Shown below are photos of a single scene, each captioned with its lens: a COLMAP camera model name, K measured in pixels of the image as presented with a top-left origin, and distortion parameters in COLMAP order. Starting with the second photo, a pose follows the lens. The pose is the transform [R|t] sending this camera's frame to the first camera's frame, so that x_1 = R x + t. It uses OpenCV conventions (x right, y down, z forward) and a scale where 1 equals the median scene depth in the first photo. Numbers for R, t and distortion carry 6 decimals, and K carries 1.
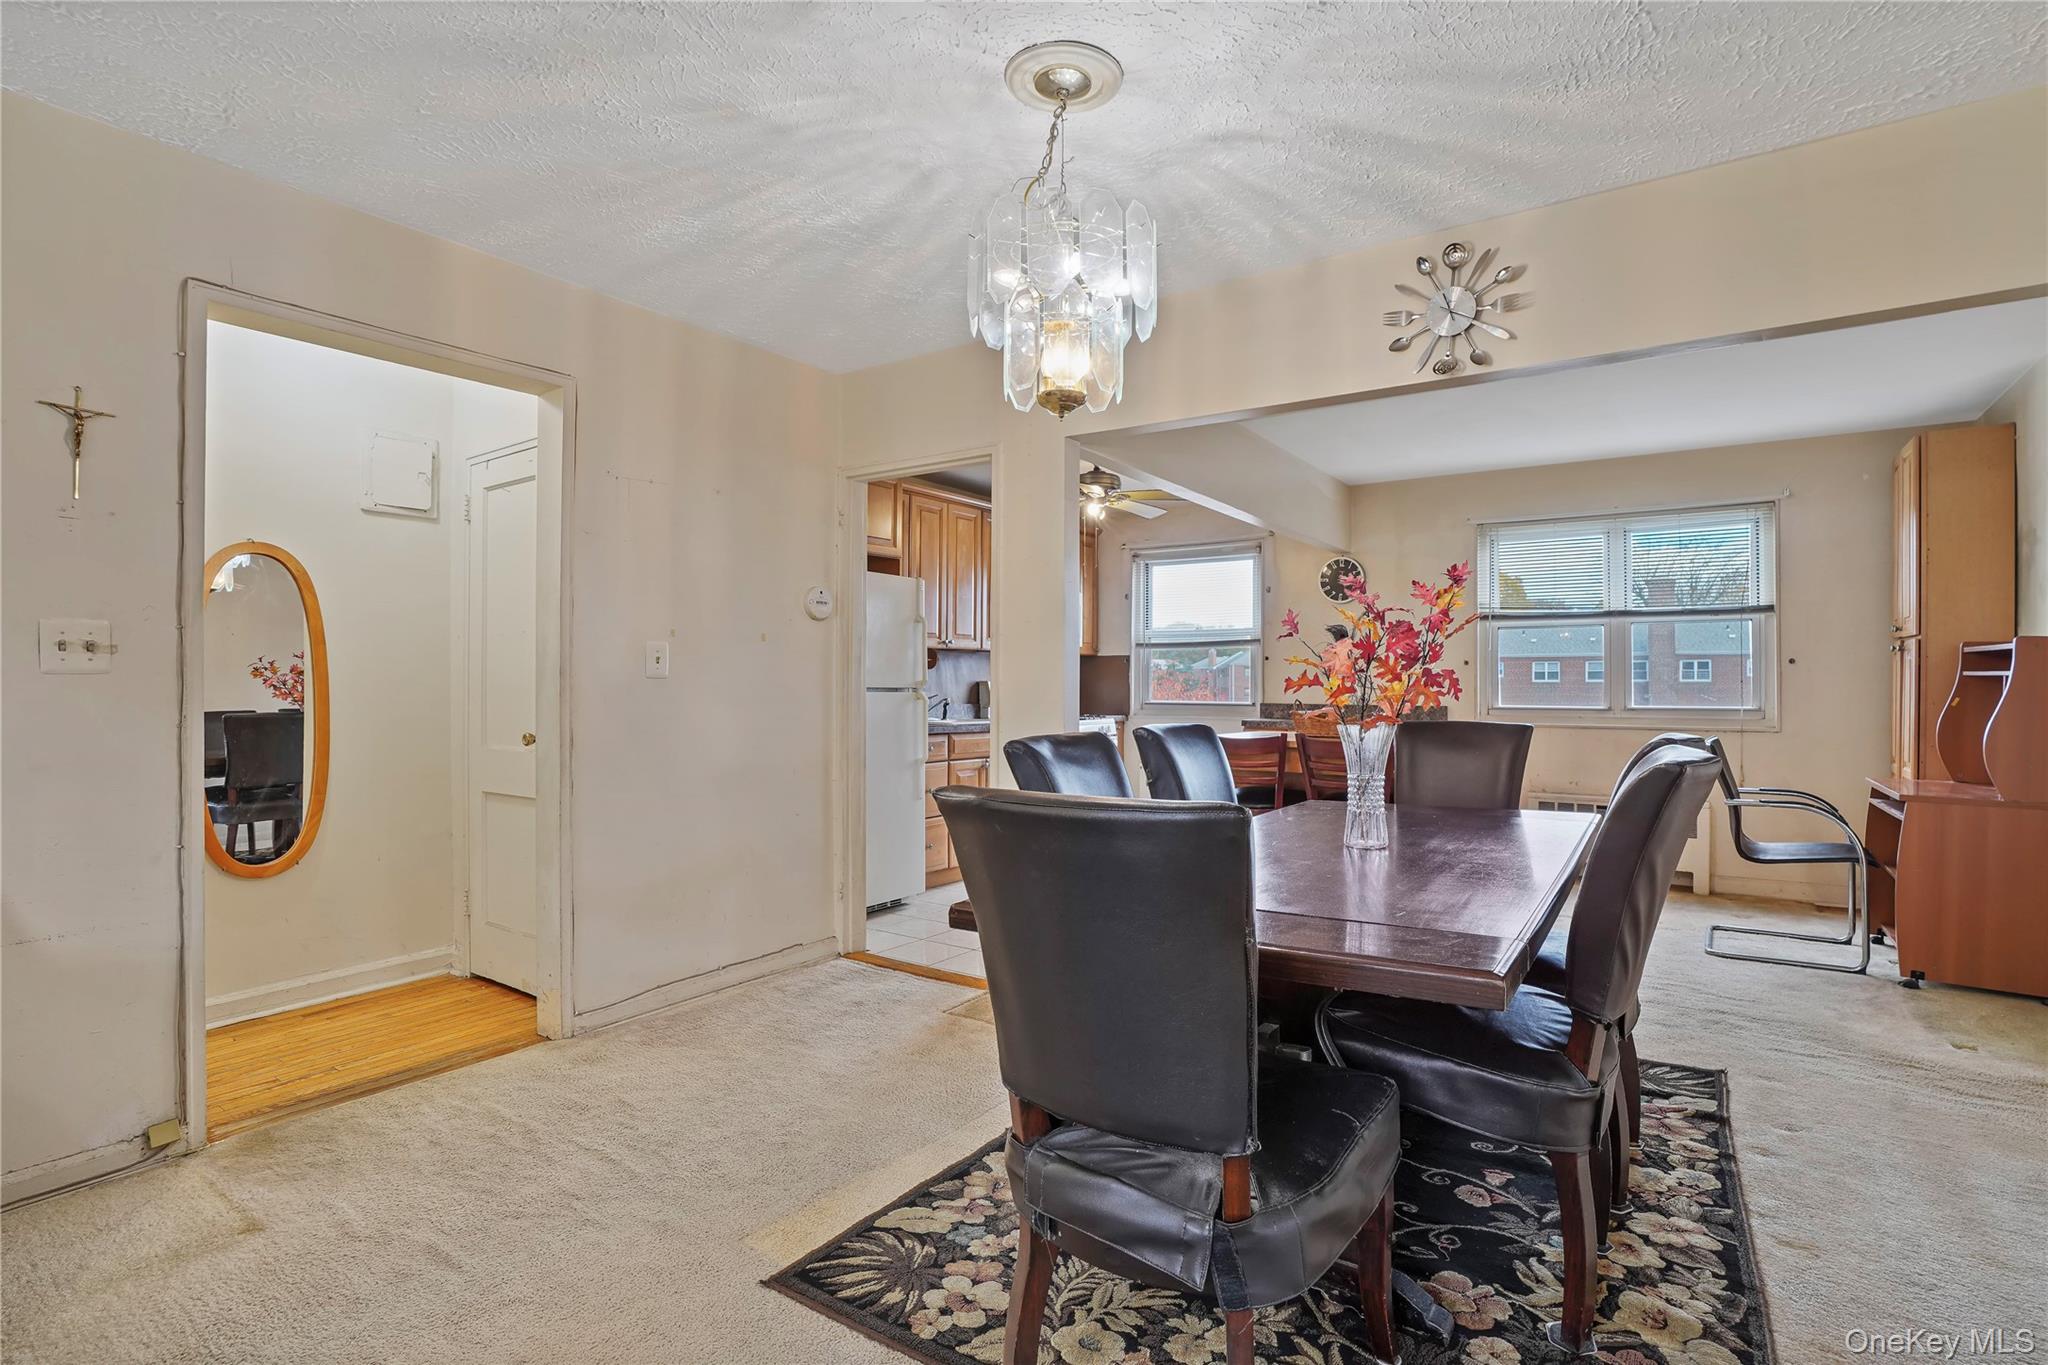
lens RADIAL K [[978.4, 0, 1040.5], [0, 978.4, 663.5], [0, 0, 1]] dist [-0.060946, 0.022998]
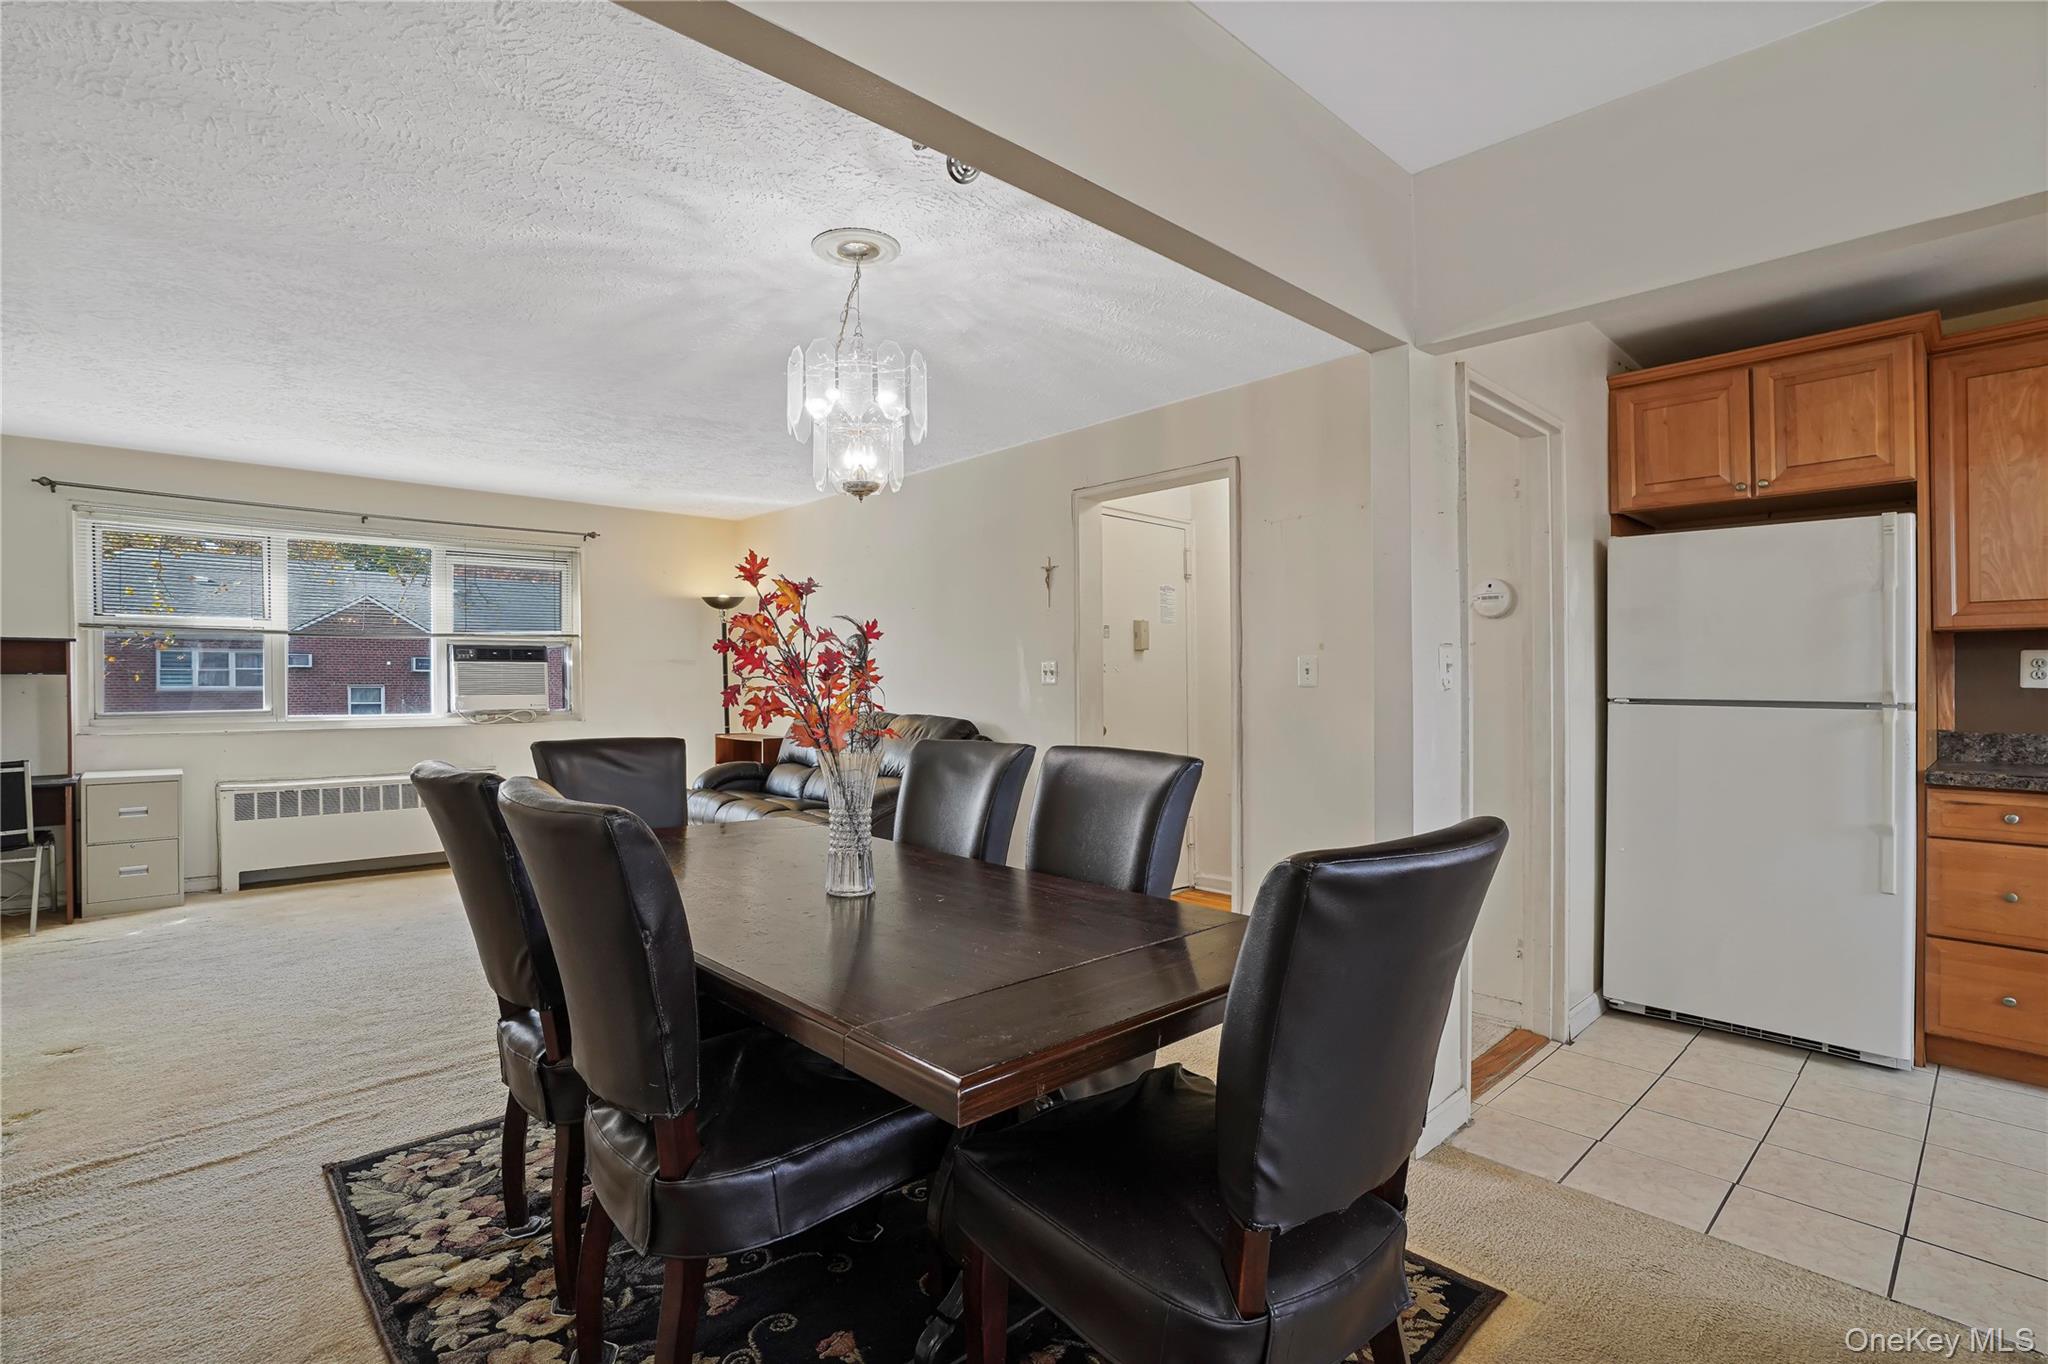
lens RADIAL K [[958.3, 0, 1037.5], [0, 958.3, 680.6], [0, 0, 1]] dist [-0.058321, 0.022325]
pose [[-0.215424, -0.001319, -0.976520, 0.513283], [0.019010, 0.999804, -0.005544, 0.005181], [0.976335, -0.019758, -0.215357, 0.616643]]
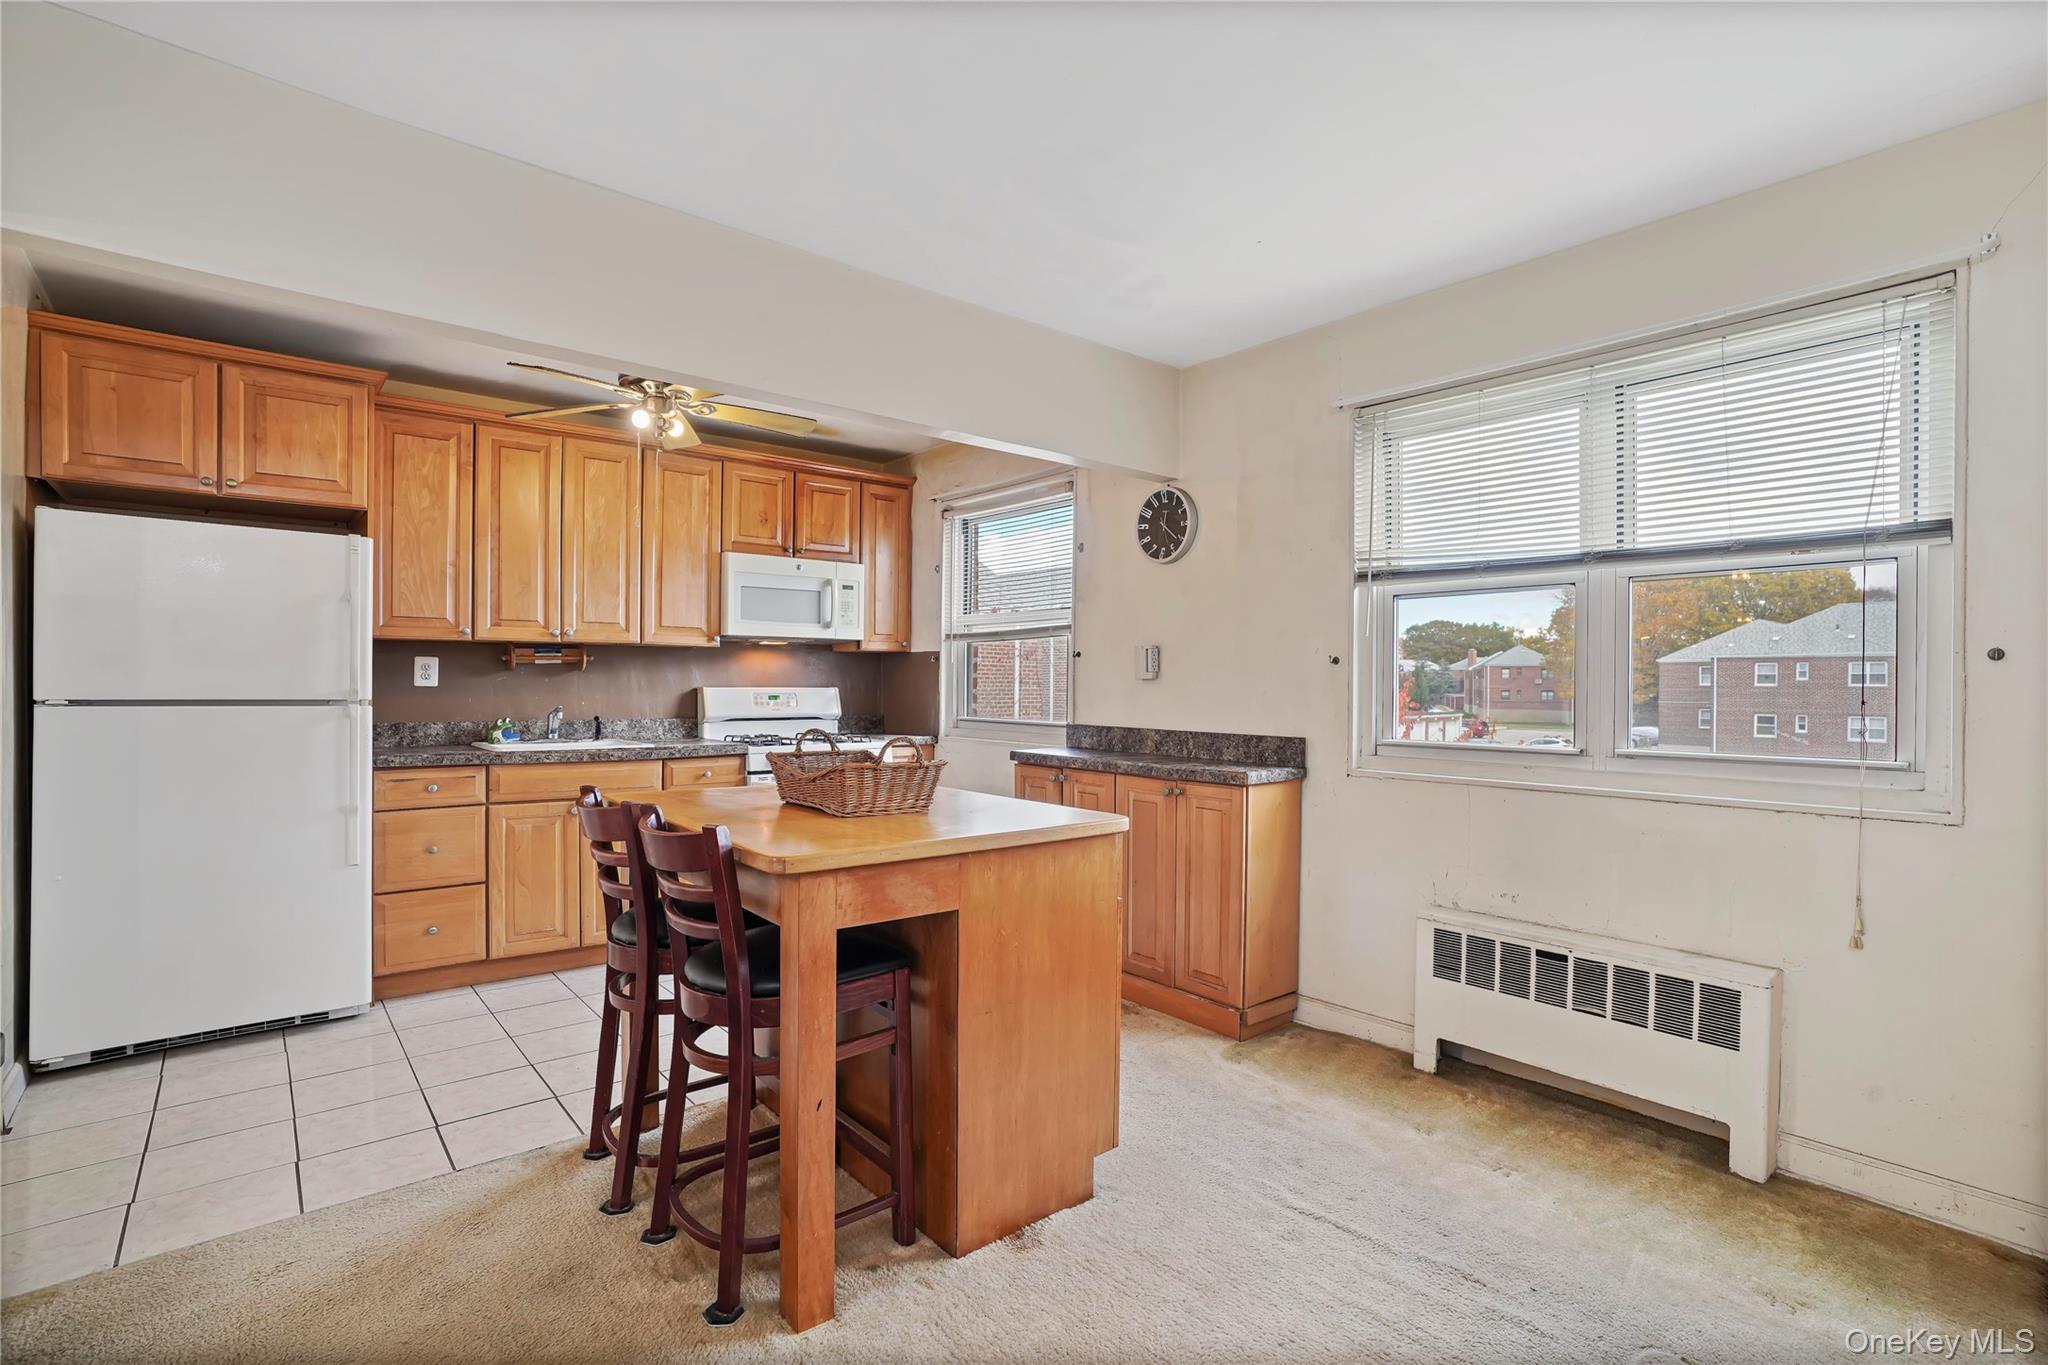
lens RADIAL K [[958.3, 0, 1037.5], [0, 958.3, 681.1], [0, 0, 1]] dist [-0.058321, 0.022325]
pose [[0.965086, 0.003199, -0.261912, 0.486793], [0.001272, 0.999856, 0.016902, 0.002164], [0.261929, -0.016645, 0.964944, 0.499804]]
